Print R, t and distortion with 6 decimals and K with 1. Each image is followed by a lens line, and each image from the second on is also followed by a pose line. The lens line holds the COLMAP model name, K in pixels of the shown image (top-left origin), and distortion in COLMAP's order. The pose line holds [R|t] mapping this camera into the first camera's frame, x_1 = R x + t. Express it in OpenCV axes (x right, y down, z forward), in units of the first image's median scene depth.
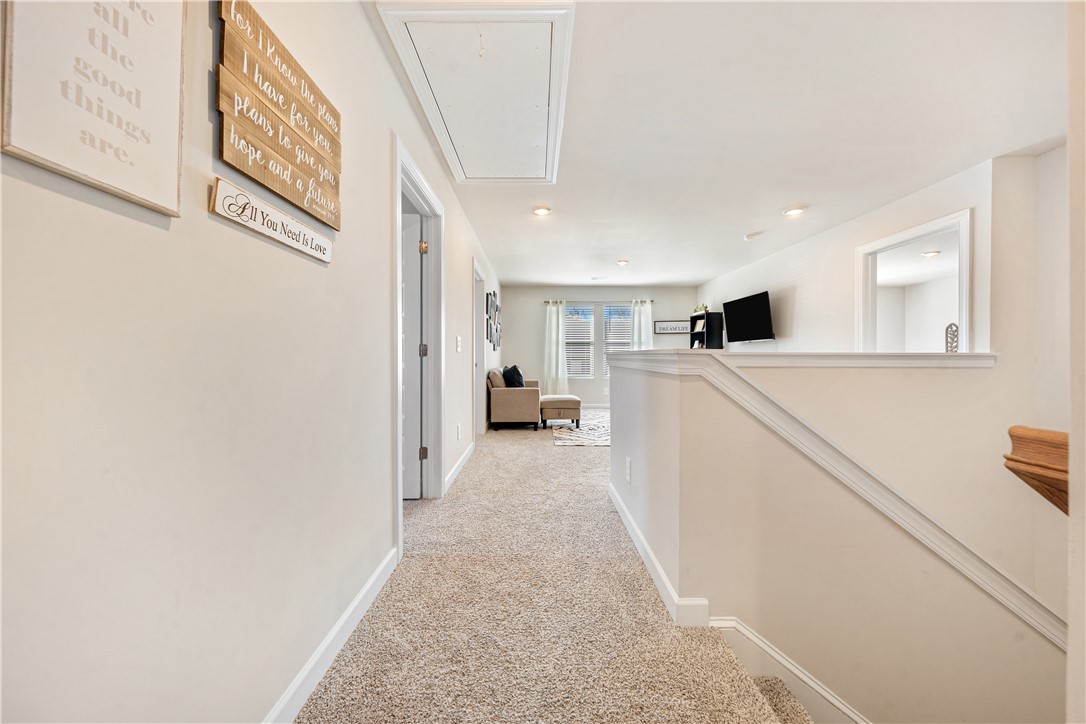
lens RADIAL K [[374.9, 0, 541.8], [0, 374.9, 358.3], [0, 0, 1]] dist [-0.000957, -0.000063]
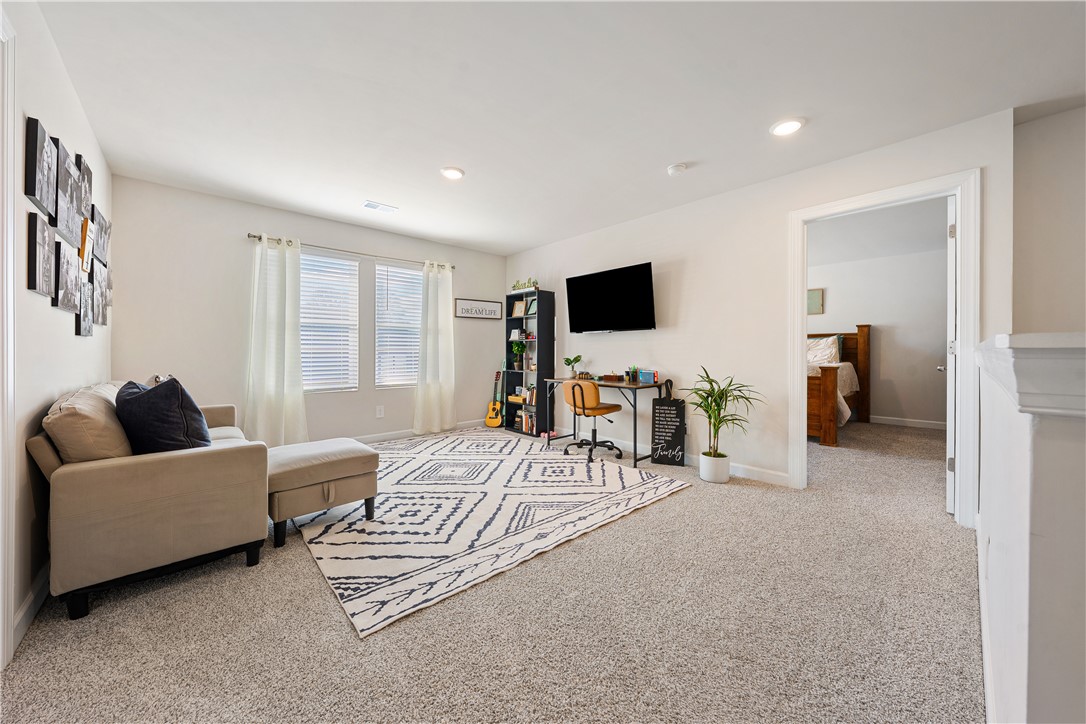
lens RADIAL K [[392.5, 0, 547.8], [0, 392.5, 351.0], [0, 0, 1]] dist [0.002759, 0.000221]
pose [[0.748094, 0.001168, 0.663592, -0.051093], [0.000642, 0.999997, -0.002484, -0.004810], [-0.663592, 0.002284, 0.748091, 0.500677]]
